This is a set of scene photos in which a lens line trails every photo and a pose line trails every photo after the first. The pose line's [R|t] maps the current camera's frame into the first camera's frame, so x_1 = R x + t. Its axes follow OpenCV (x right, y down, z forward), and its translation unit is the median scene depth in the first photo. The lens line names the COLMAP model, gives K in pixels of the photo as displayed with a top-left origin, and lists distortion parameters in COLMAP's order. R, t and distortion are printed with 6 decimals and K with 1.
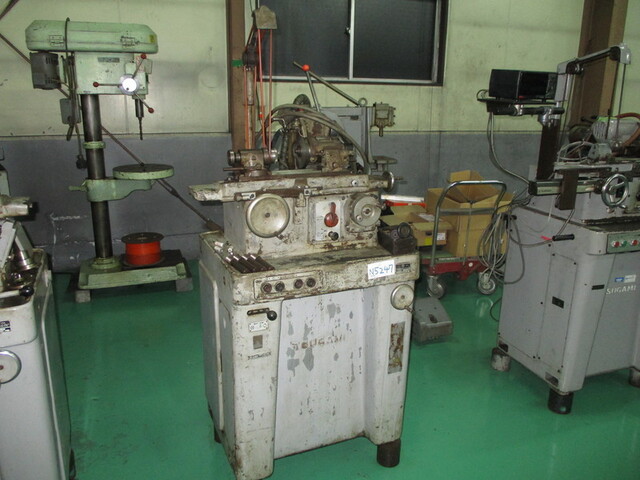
lens RADIAL K [[526.0, 0, 319.0], [0, 526.0, 239.5], [0, 0, 1]] dist [-0.024558, -0.004782]
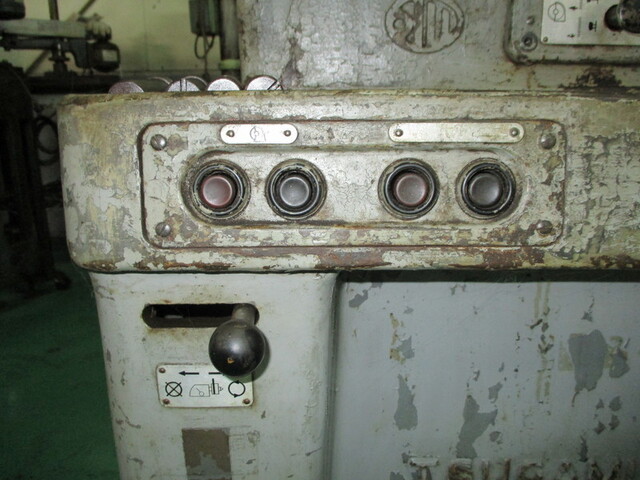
lens RADIAL K [[526.0, 0, 320.2], [0, 526.0, 237.3], [0, 0, 1]] dist [-0.024558, -0.004782]
pose [[0.912652, 0.081876, -0.400454, 0.003771], [-0.090216, 0.995920, -0.001984, 0.100344], [0.398658, 0.037938, 0.916315, 0.808446]]
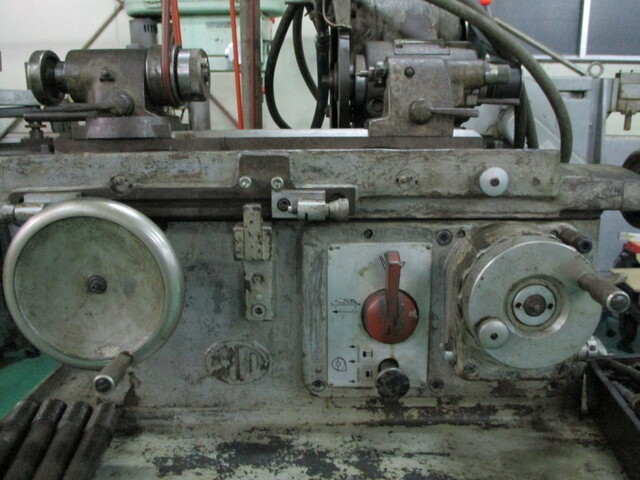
lens RADIAL K [[526.0, 0, 321.3], [0, 526.0, 235.1], [0, 0, 1]] dist [-0.024558, -0.004782]
pose [[0.916503, 0.074271, -0.393073, 0.098058], [-0.093125, 0.995229, -0.029086, -0.071210], [0.389037, 0.063263, 0.919047, 0.786424]]
